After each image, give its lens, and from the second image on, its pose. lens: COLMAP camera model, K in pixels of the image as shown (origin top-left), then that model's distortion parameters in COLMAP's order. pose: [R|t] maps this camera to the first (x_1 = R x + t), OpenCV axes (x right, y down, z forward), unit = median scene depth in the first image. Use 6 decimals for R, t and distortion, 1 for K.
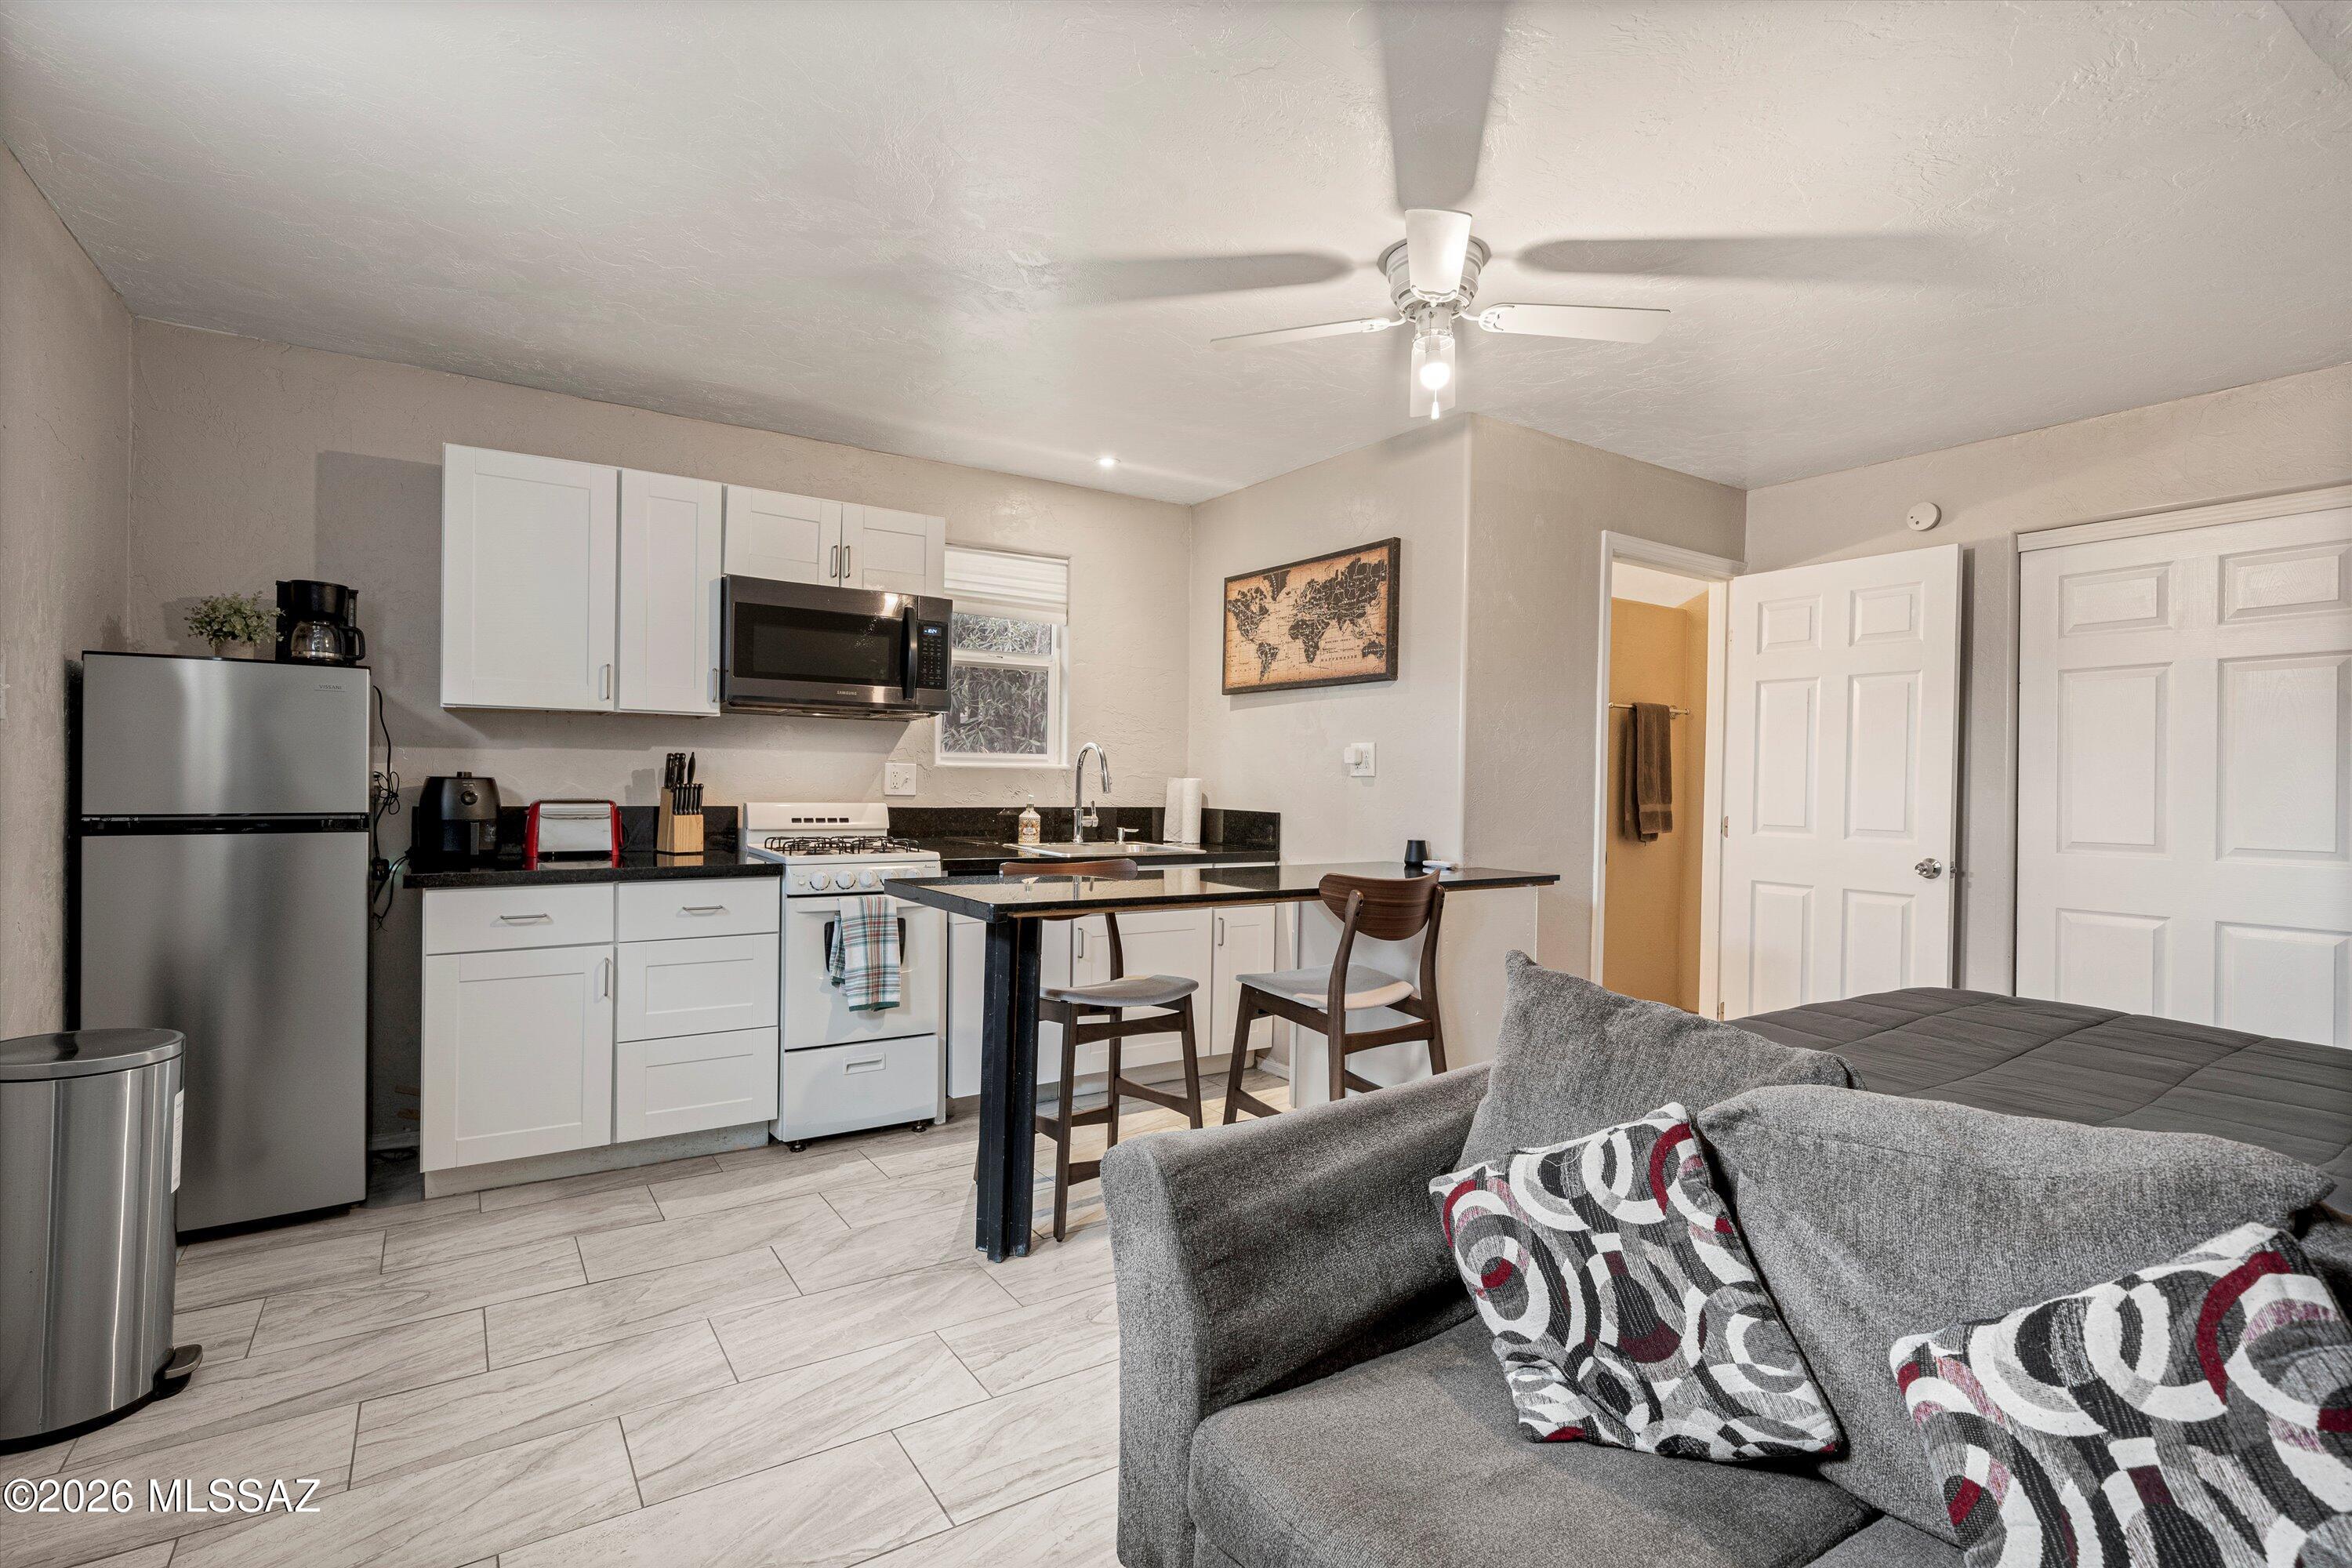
lens RADIAL K [[1124.1, 0, 1177.0], [0, 1124.1, 788.6], [0, 0, 1]] dist [0.007221, 0.000192]
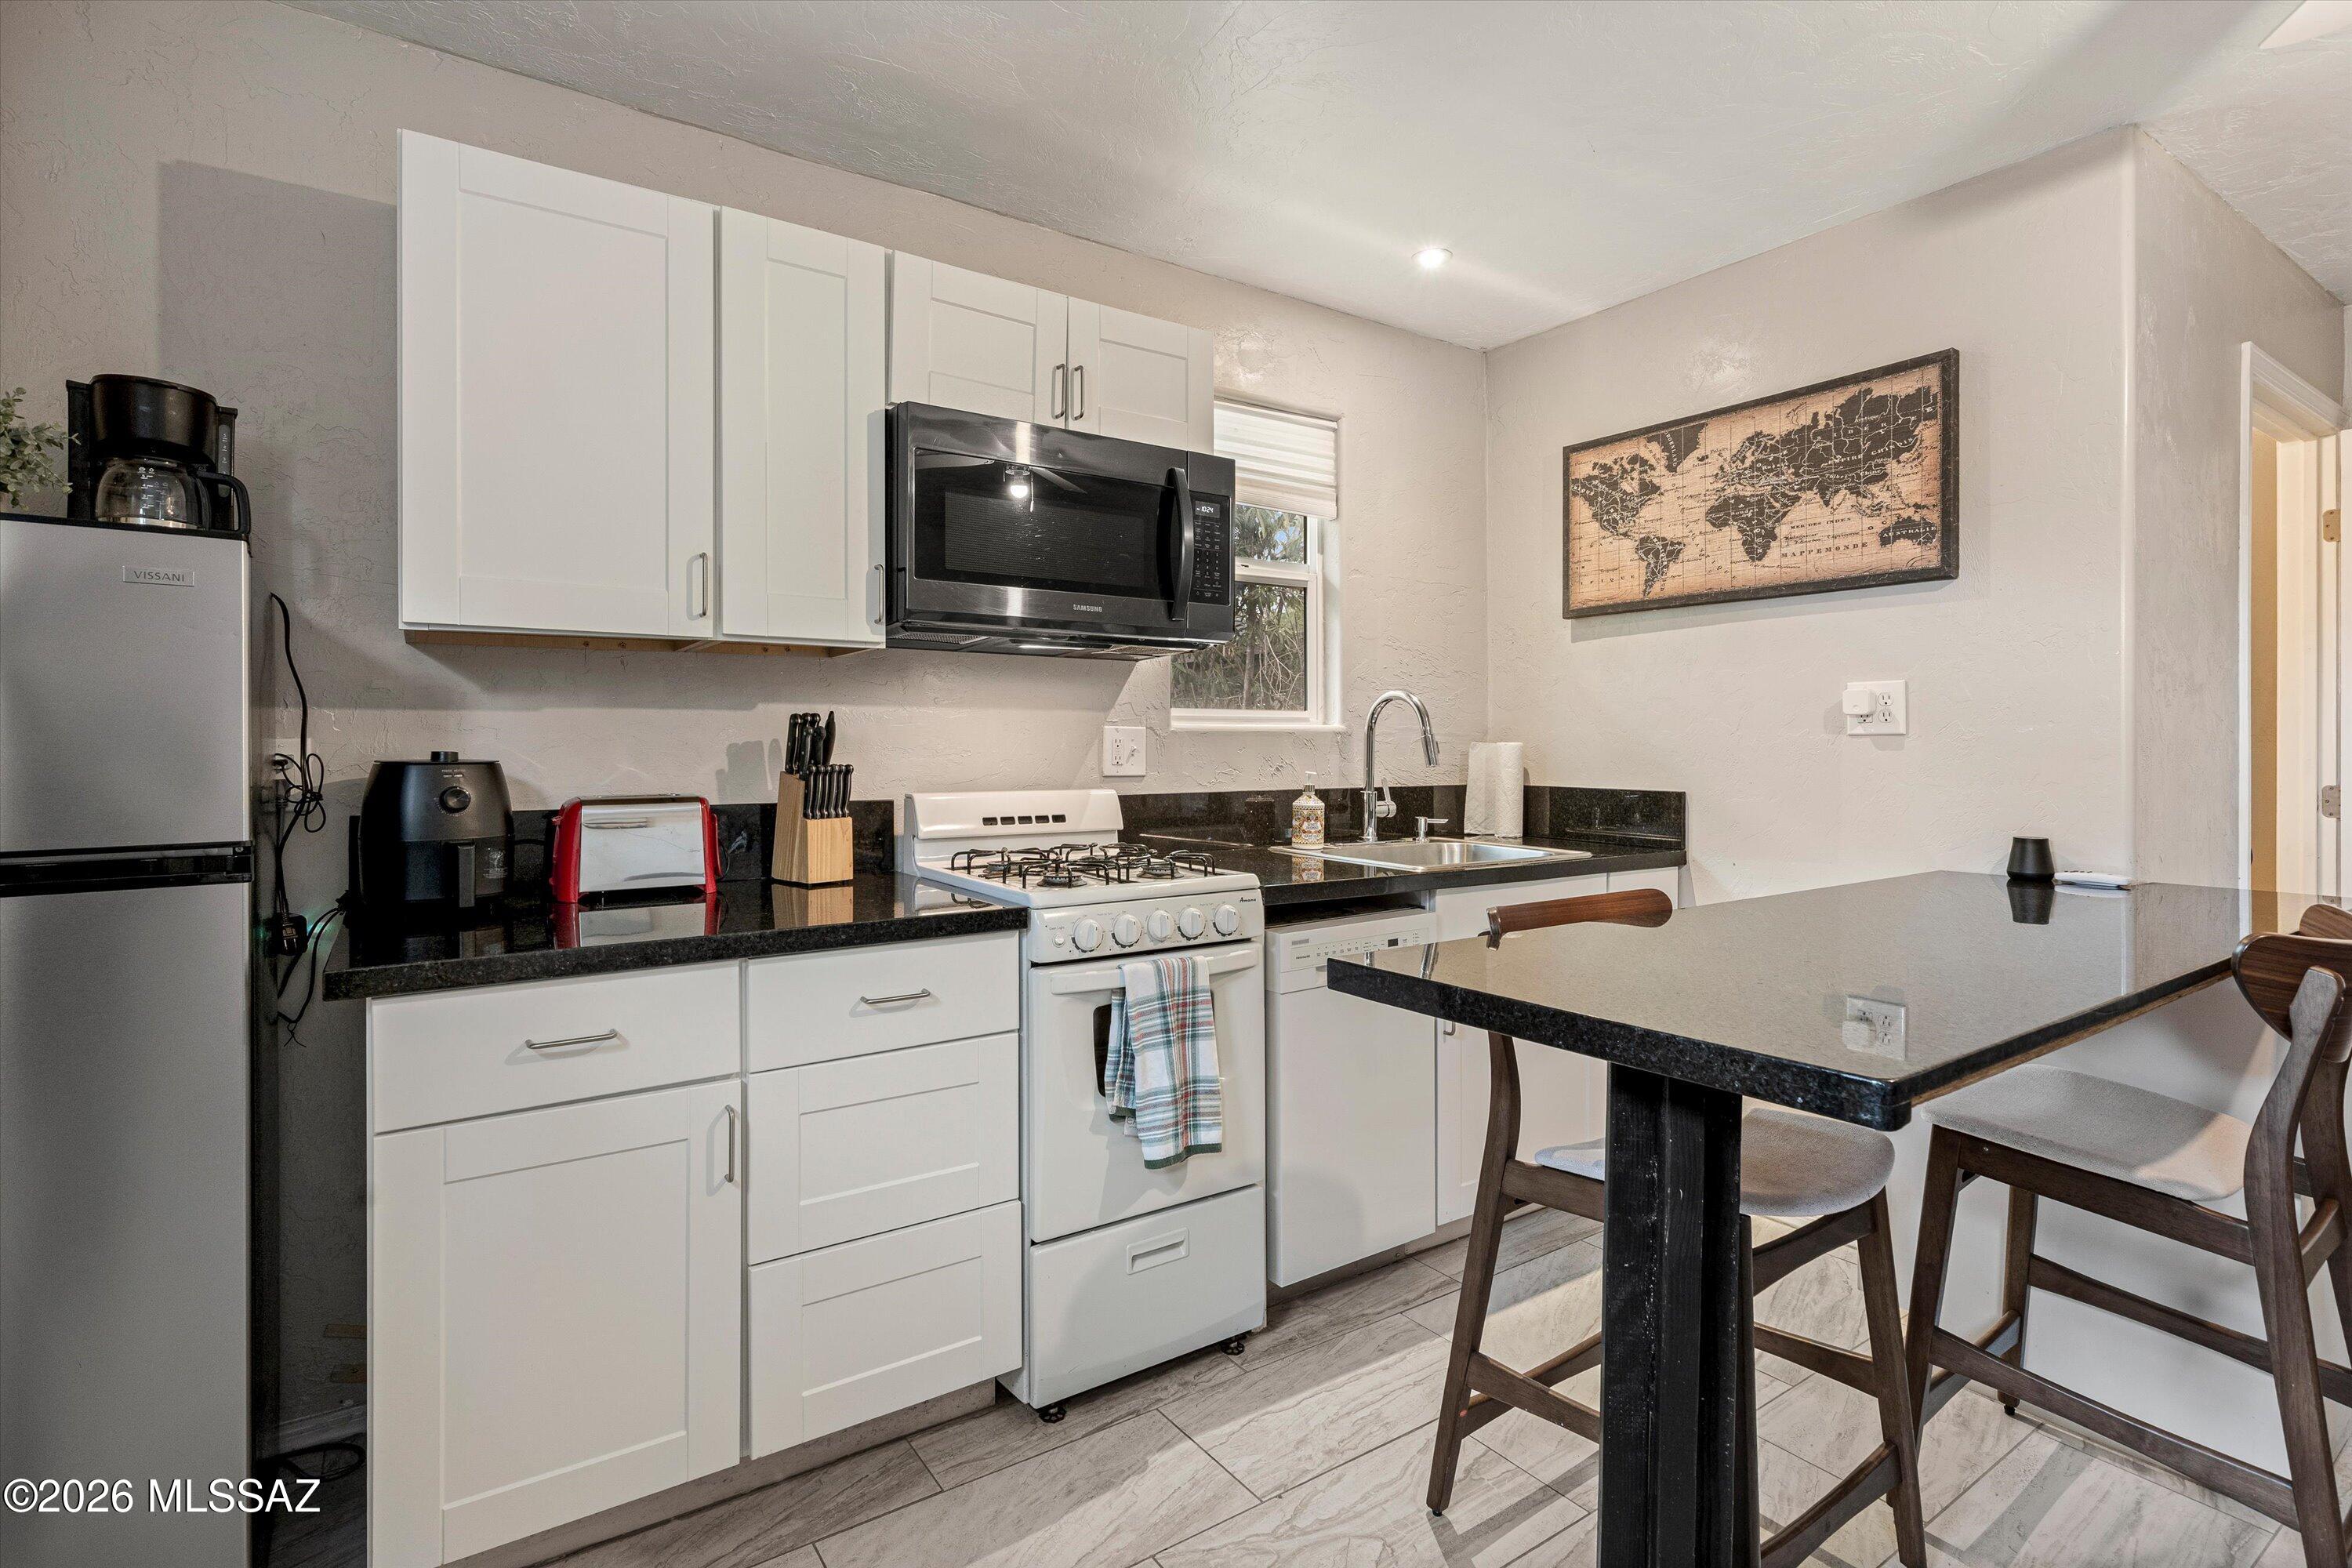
lens RADIAL K [[1124.1, 0, 1170.6], [0, 1124.1, 746.7], [0, 0, 1]] dist [0.007221, 0.000192]
pose [[0.999681, -0.015764, 0.019735, -0.265550], [0.015874, 0.999860, -0.005385, -0.007774], [-0.019647, 0.005696, 0.999791, 0.407480]]
